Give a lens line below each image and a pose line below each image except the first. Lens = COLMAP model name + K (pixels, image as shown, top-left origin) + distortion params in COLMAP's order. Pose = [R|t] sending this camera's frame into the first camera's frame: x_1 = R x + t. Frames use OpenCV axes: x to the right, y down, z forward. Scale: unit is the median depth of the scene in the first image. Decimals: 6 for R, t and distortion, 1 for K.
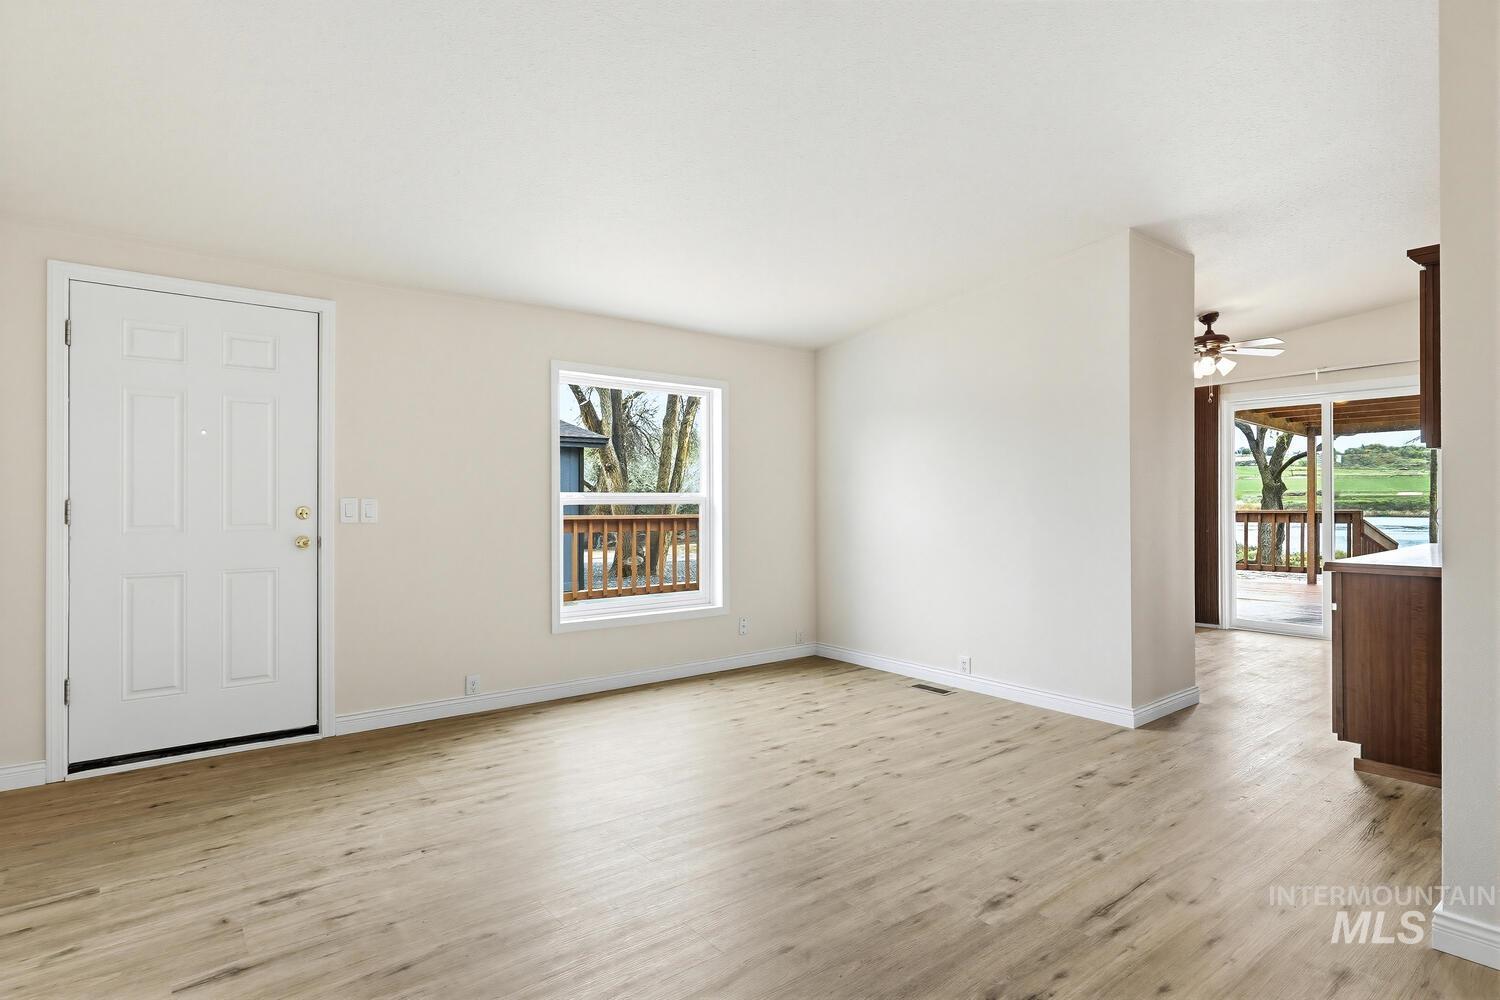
lens RADIAL K [[775.2, 0, 752.3], [0, 775.2, 497.7], [0, 0, 1]] dist [0.001978, -0.000763]
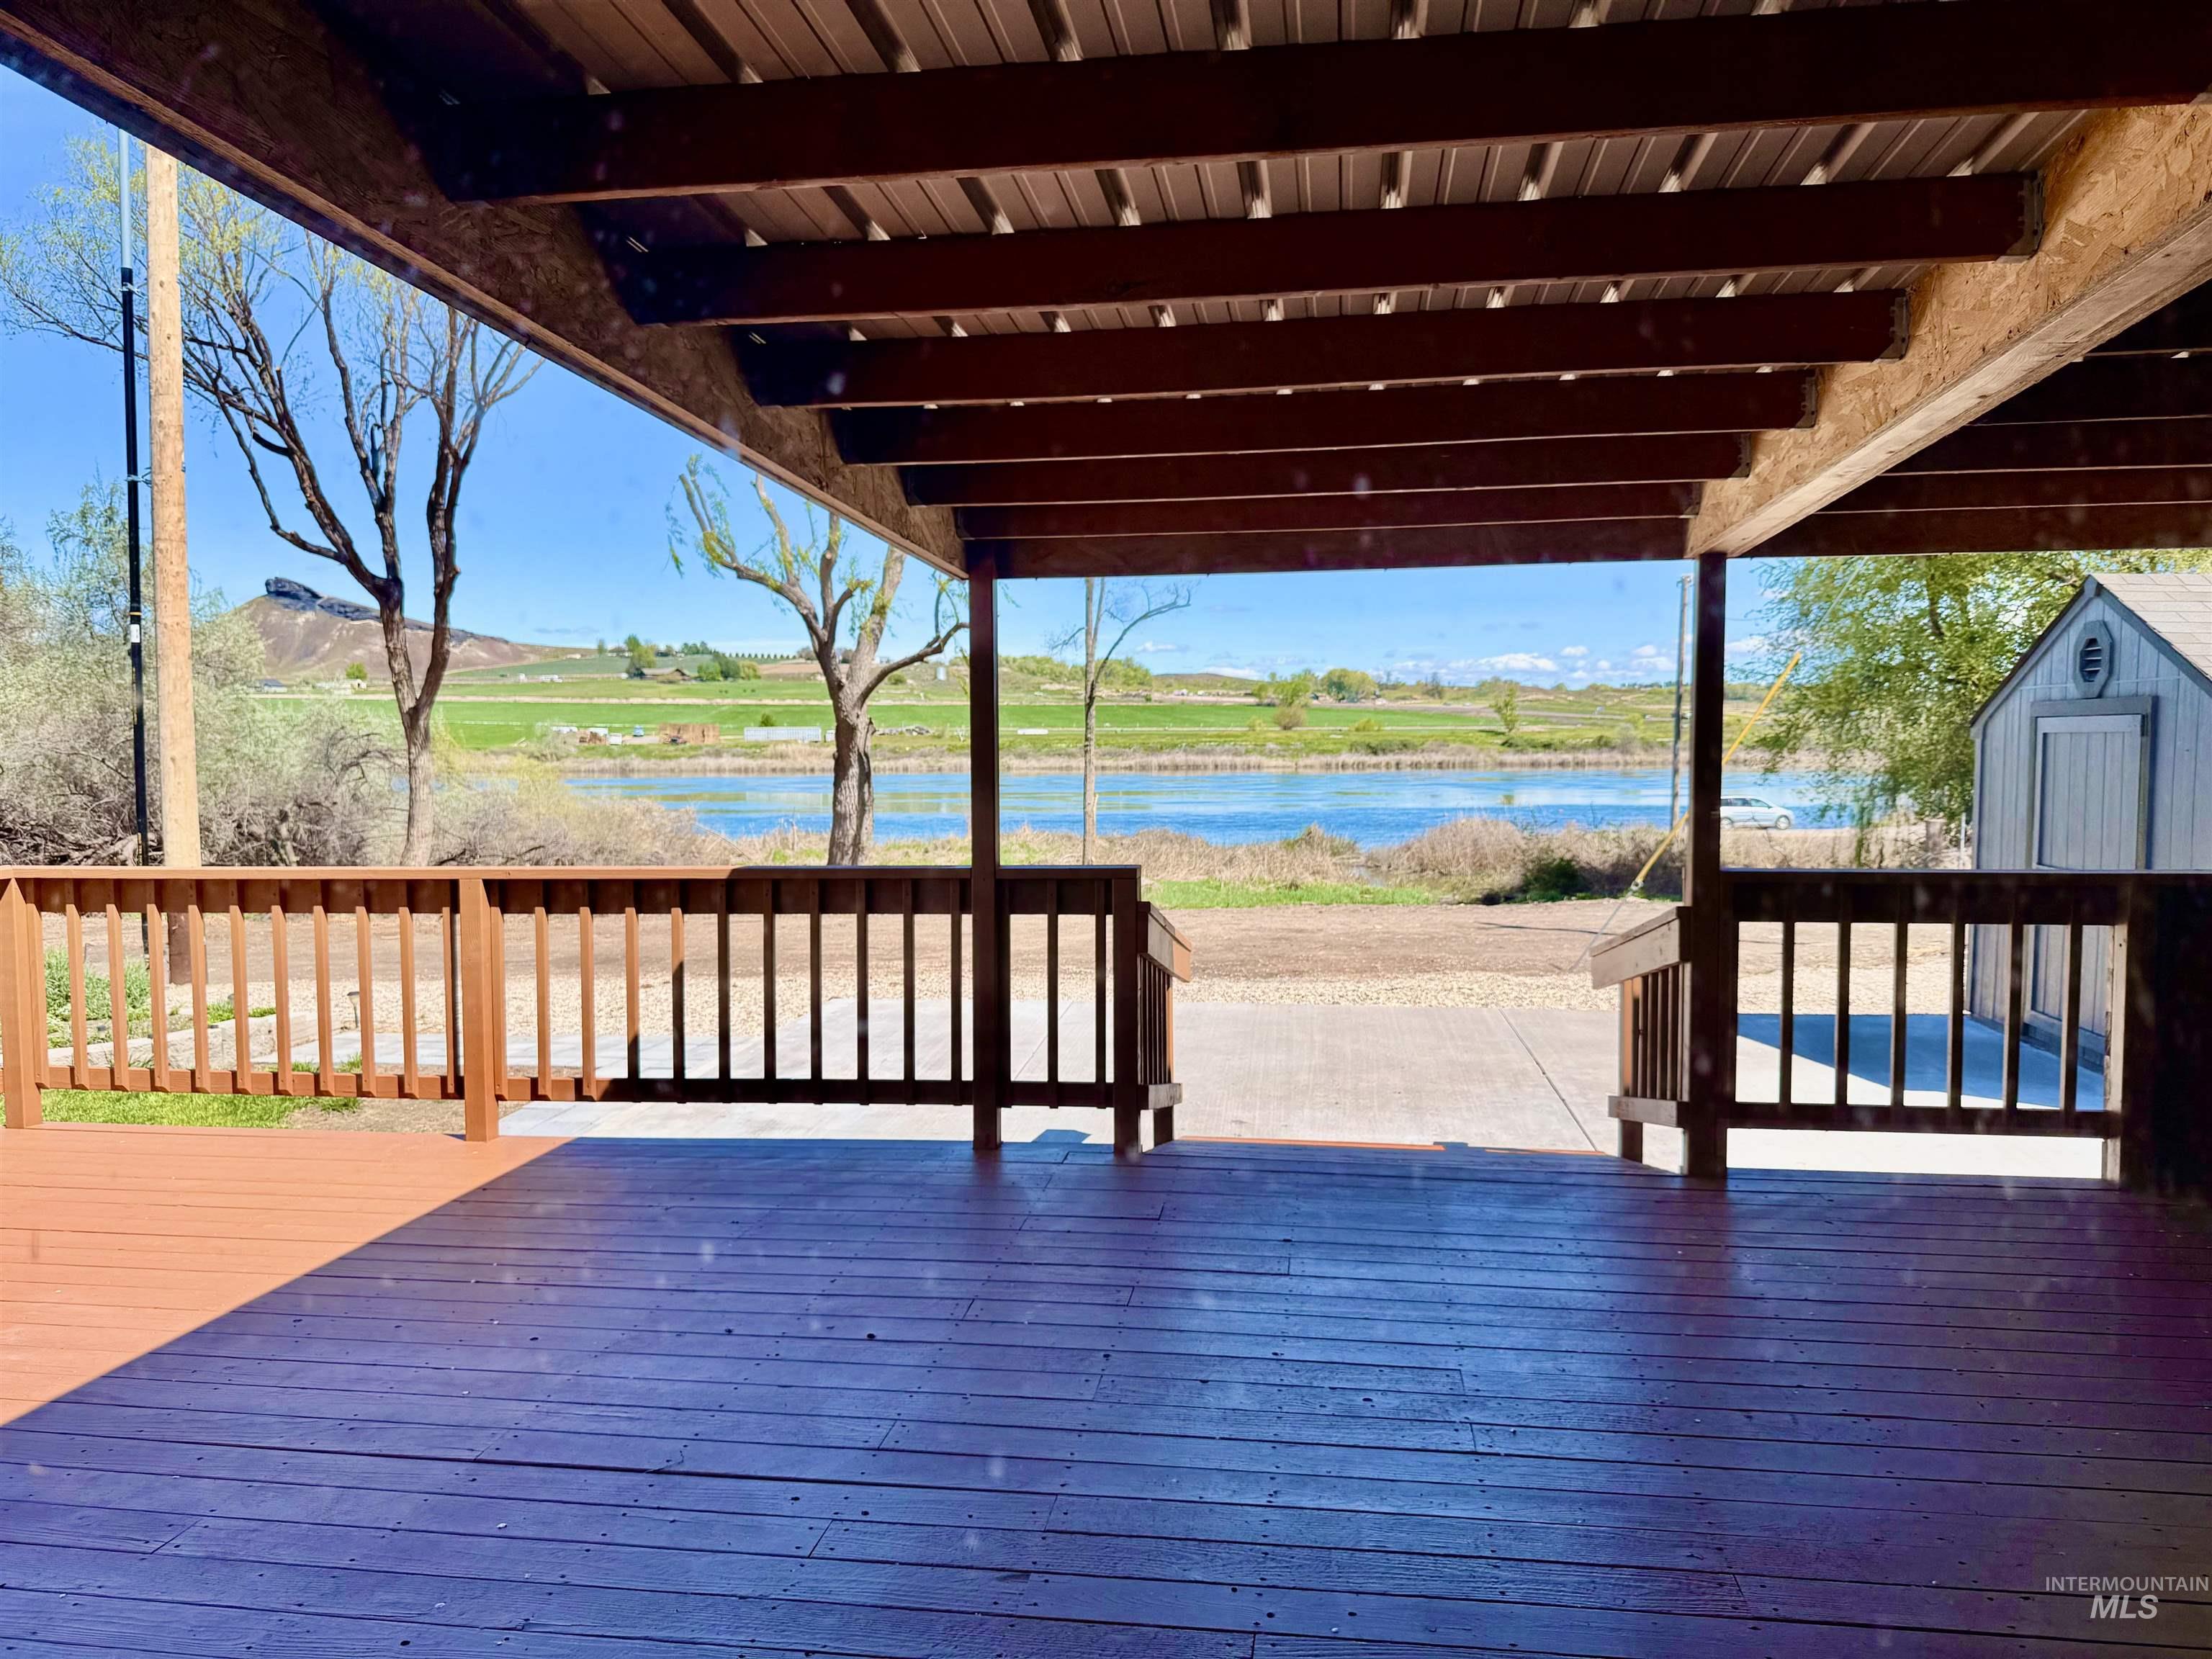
lens RADIAL K [[1549.0, 0, 1101.2], [0, 1549.0, 837.5], [0, 0, 1]] dist [0.113638, -0.001883]
pose [[0.732908, -0.046515, 0.678736, 1.093202], [0.003284, 0.997890, 0.064842, -0.072635], [-0.680320, -0.045294, 0.731514, 1.633670]]
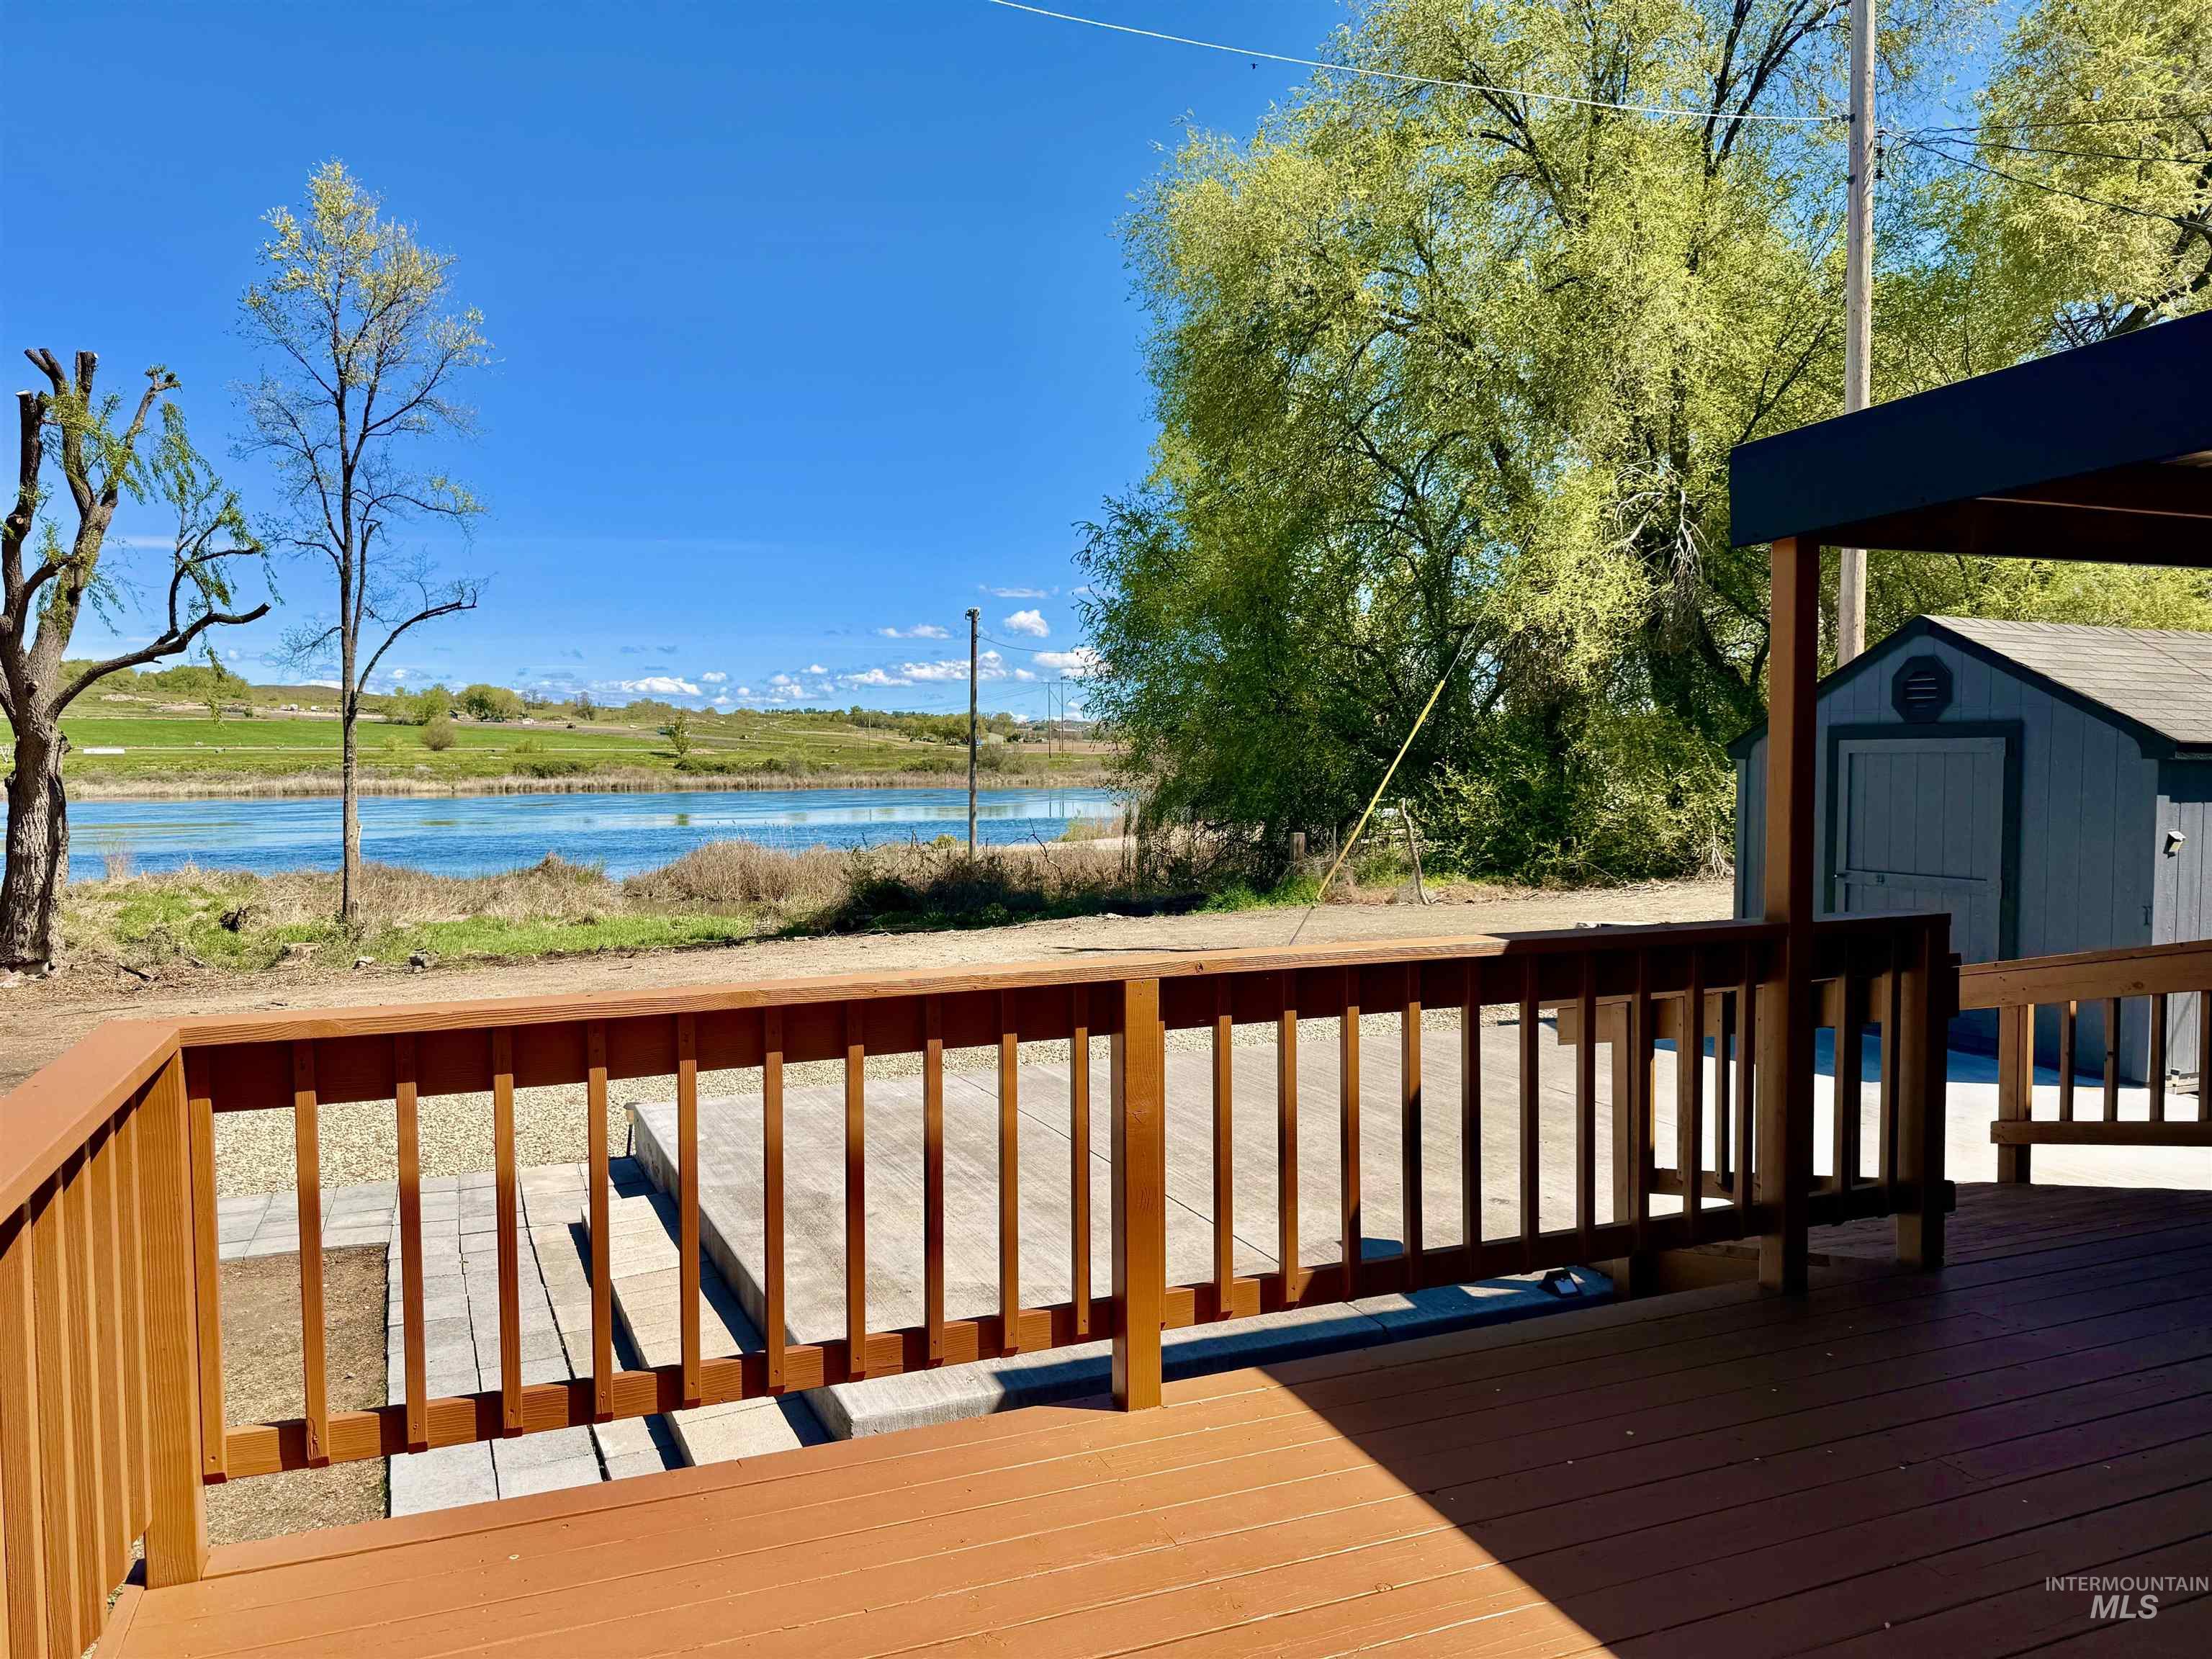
lens RADIAL K [[1534.2, 0, 1096.9], [0, 1534.2, 822.7], [0, 0, 1]] dist [0.166985, -0.275110]
pose [[0.283327, -0.041176, 0.958139, 0.798725], [0.001594, 0.999097, 0.042465, -0.068673], [-0.959022, -0.010504, 0.283136, 2.886734]]
